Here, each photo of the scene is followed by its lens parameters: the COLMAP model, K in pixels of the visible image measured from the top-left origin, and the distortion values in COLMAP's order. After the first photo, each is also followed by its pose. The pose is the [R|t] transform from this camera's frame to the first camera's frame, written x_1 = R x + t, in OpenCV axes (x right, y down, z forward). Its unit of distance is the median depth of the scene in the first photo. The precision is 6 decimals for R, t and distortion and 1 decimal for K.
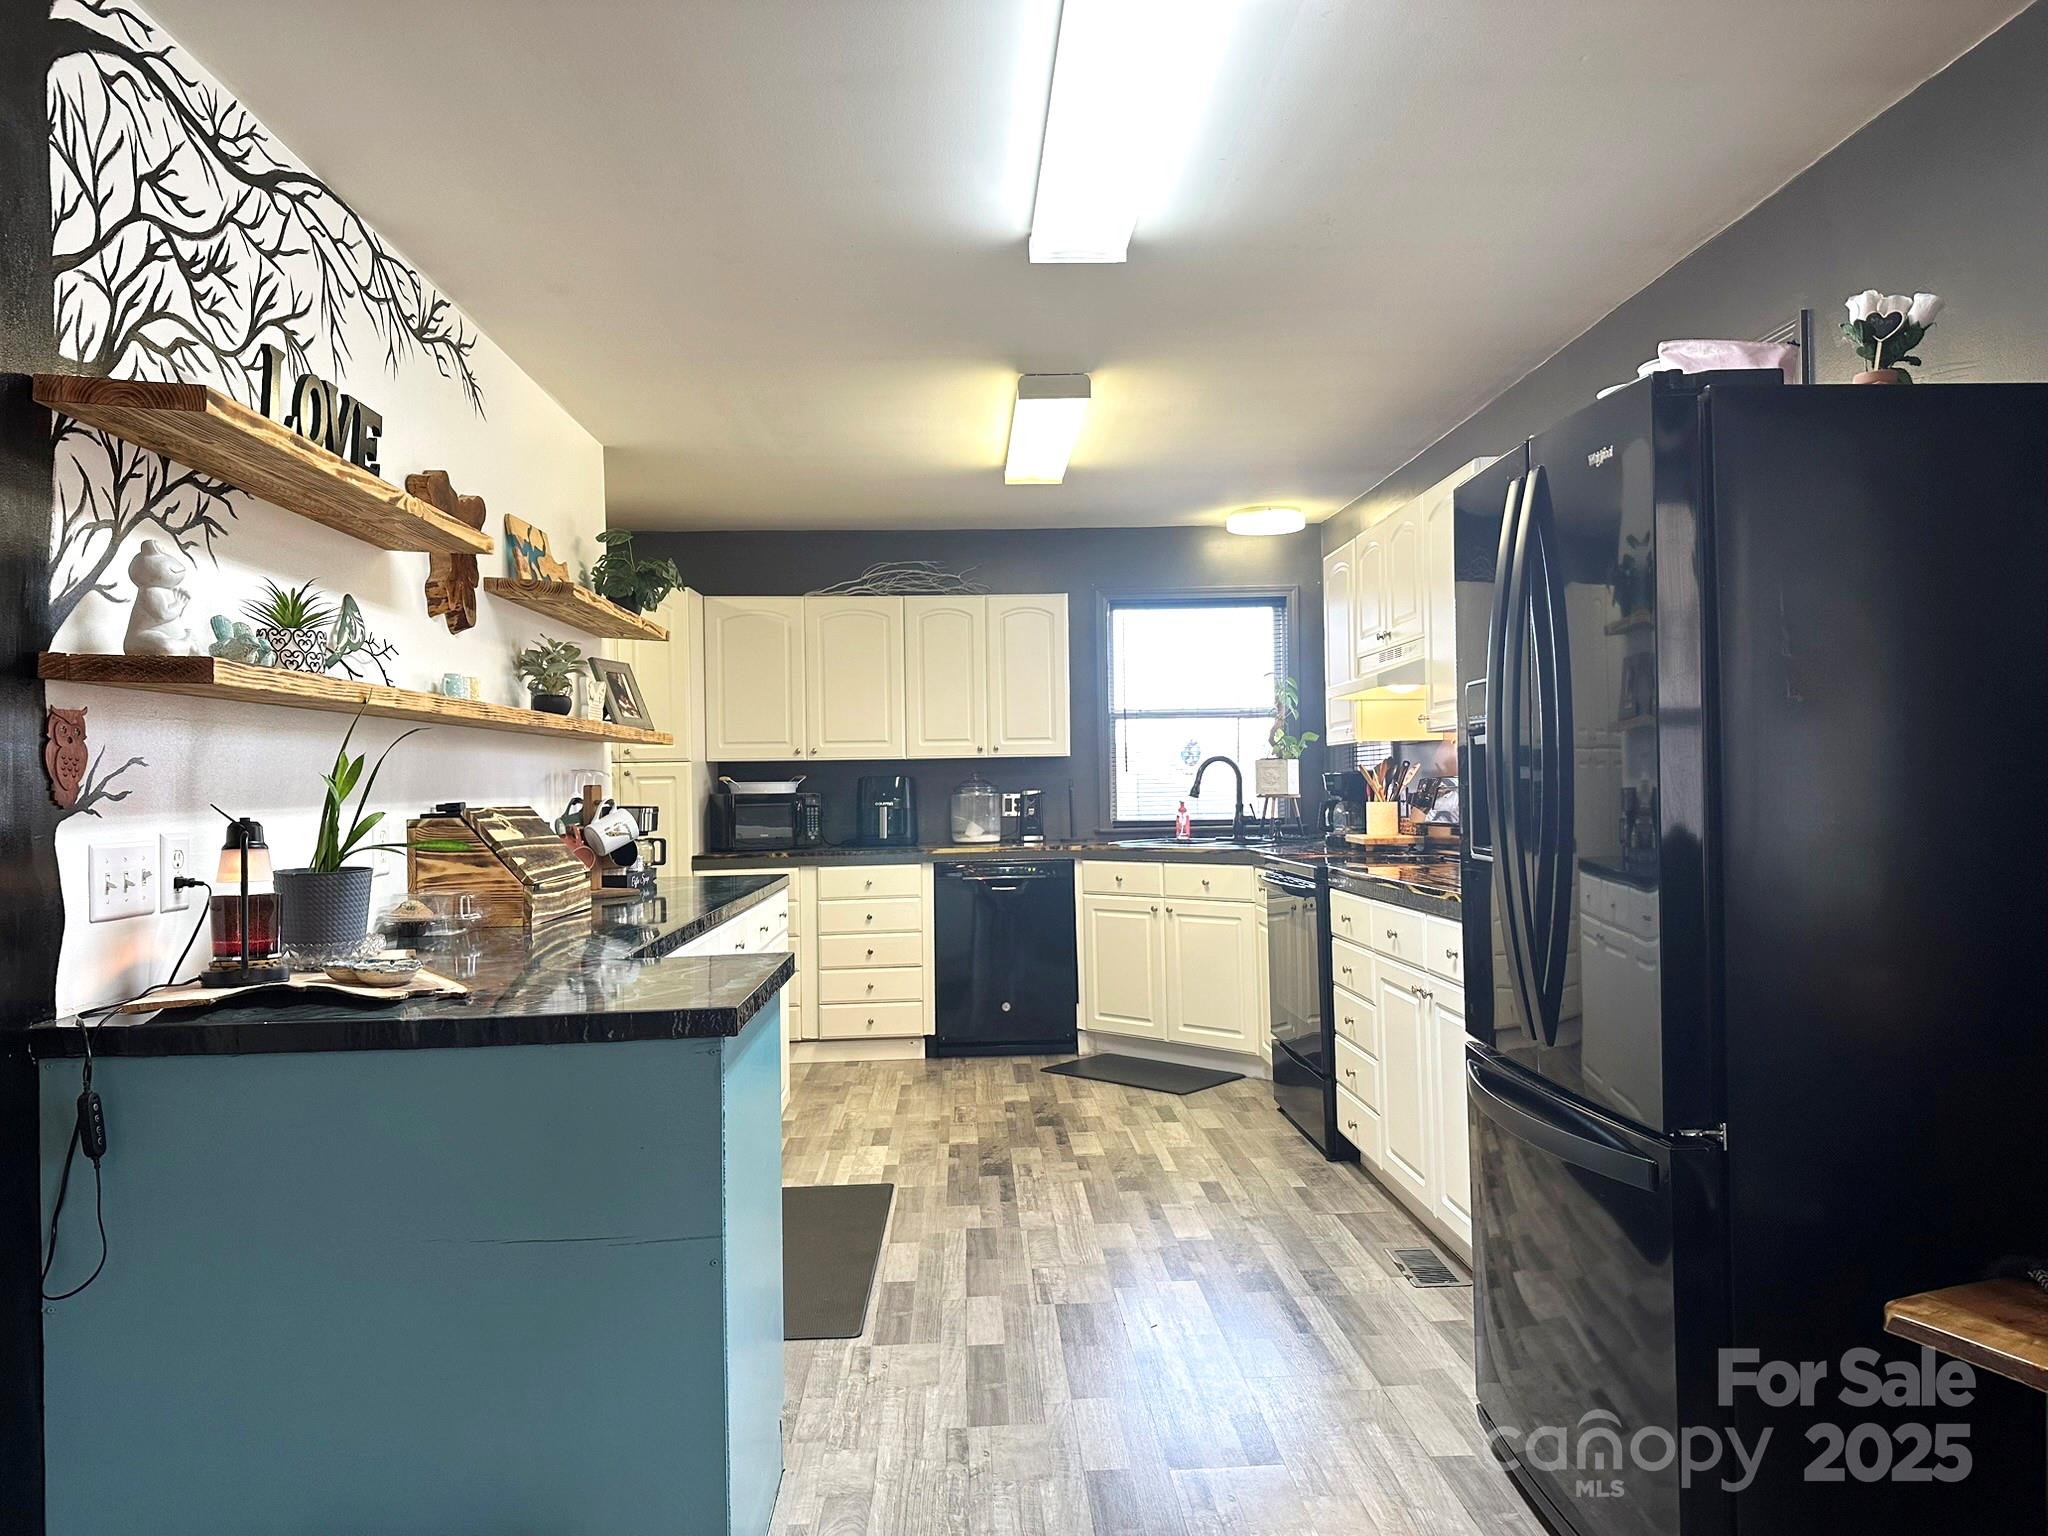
lens RADIAL K [[1434.9, 0, 1024.0], [0, 1434.9, 768.0], [0, 0, 1]] dist [0.005063, -0.057752]
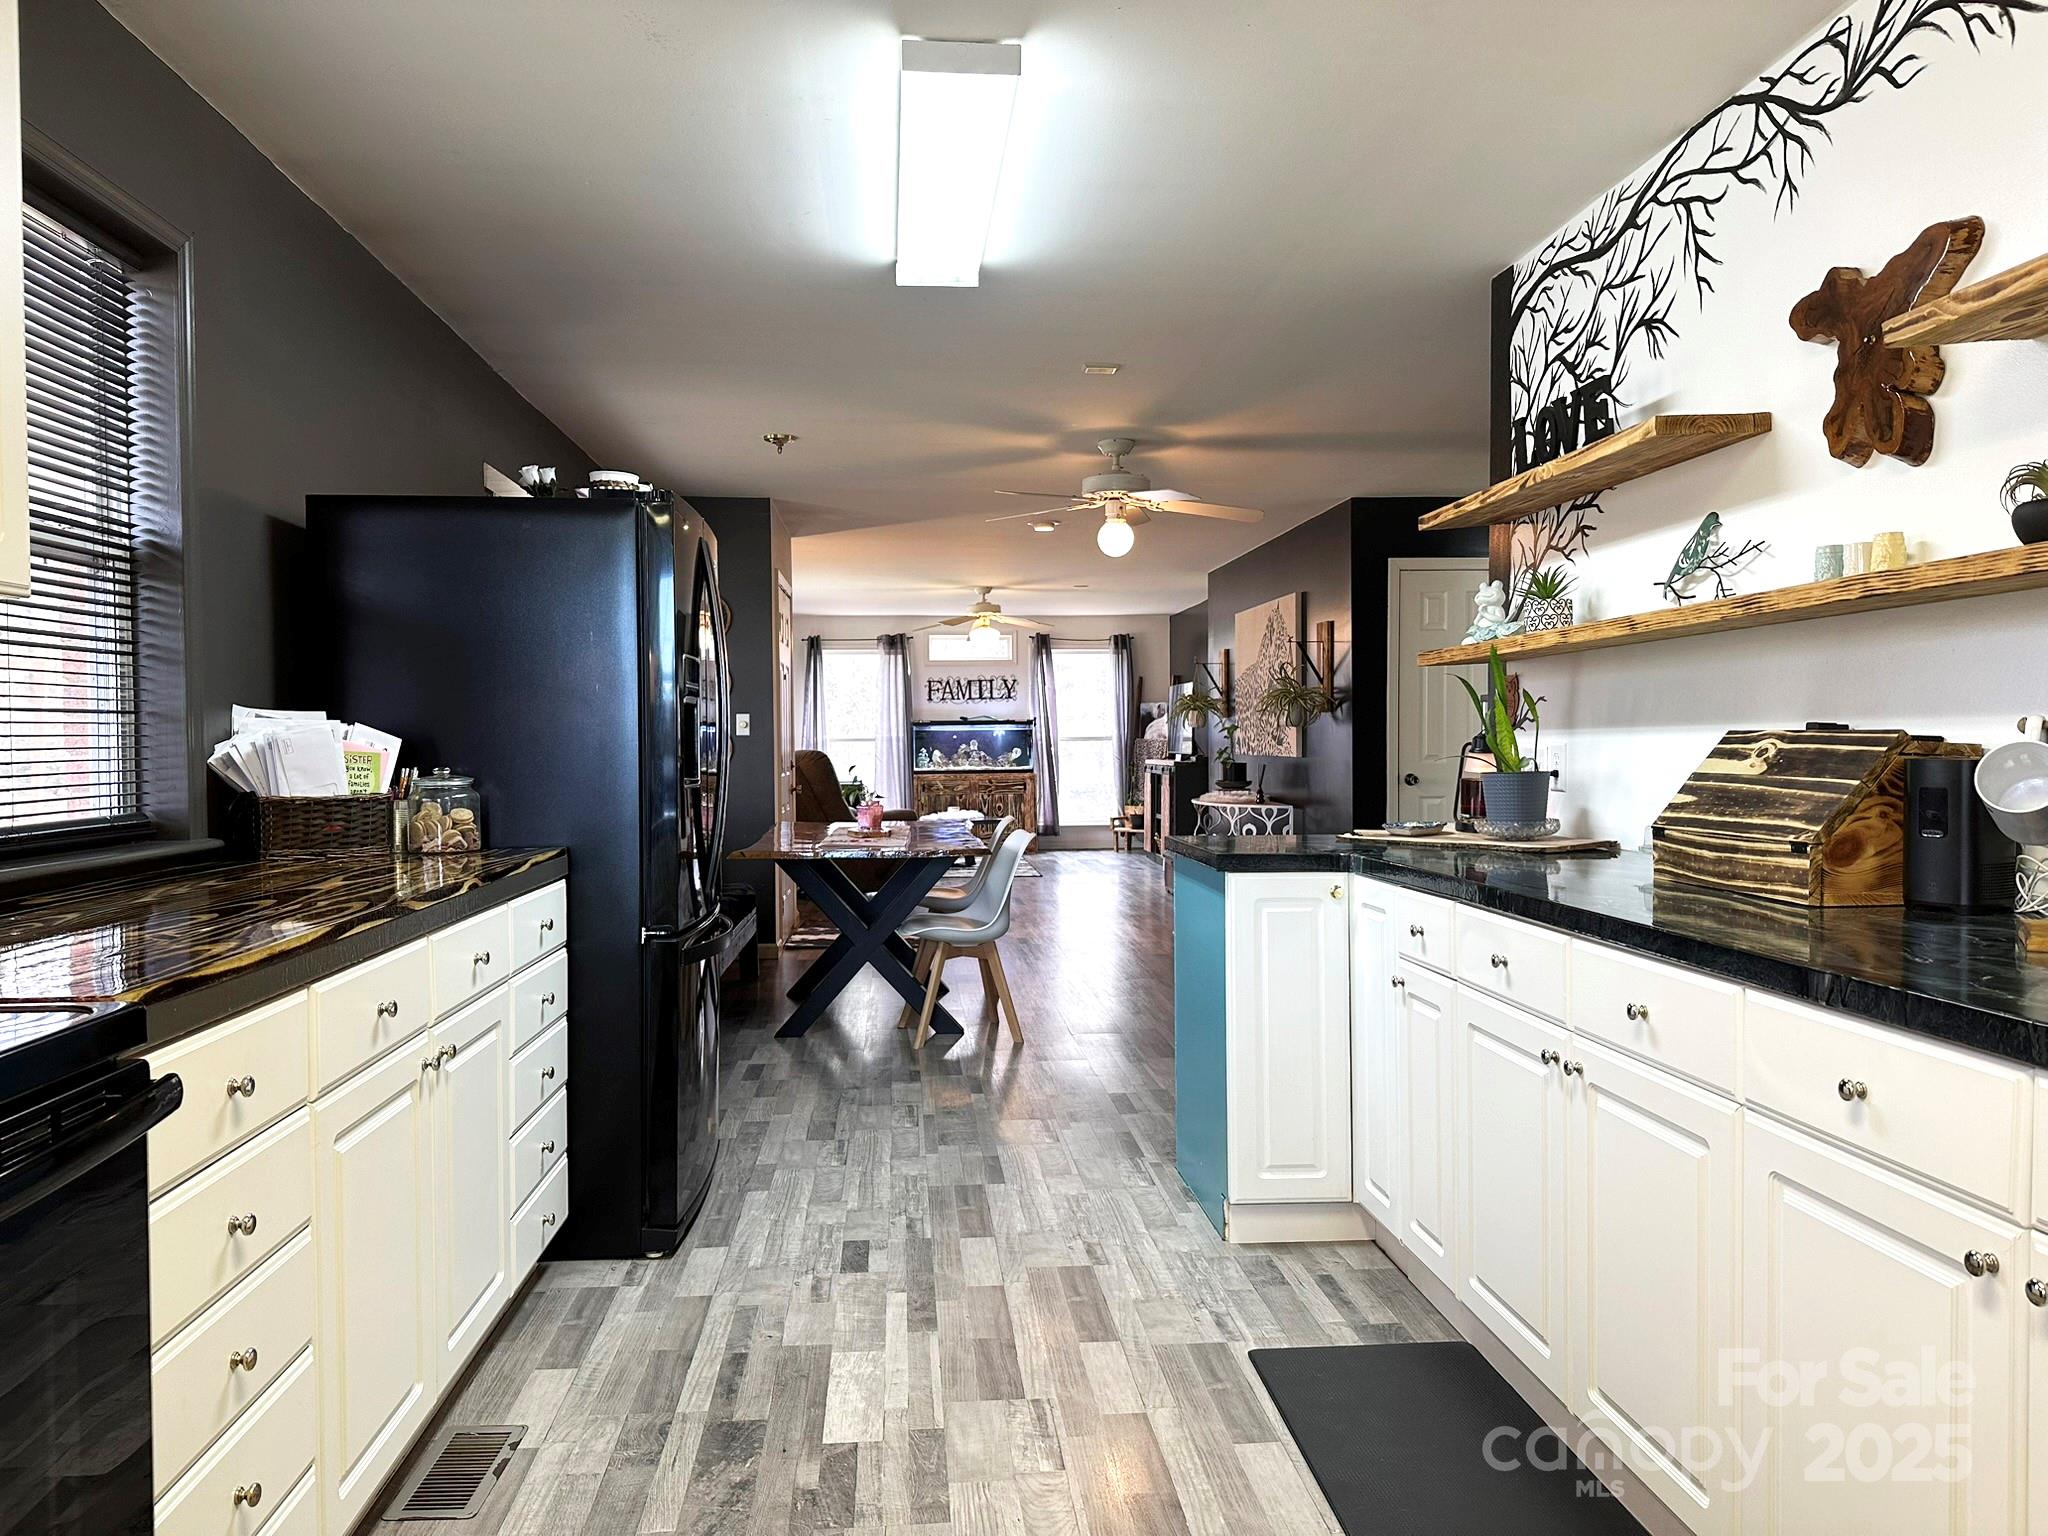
lens RADIAL K [[1434.9, 0, 1024.0], [0, 1434.9, 768.0], [0, 0, 1]] dist [0.005063, -0.057752]
pose [[-0.998636, 0.026018, -0.045268, 0.046664], [0.025597, 0.999624, 0.009841, 0.029201], [0.045507, 0.008669, -0.998926, 1.702930]]
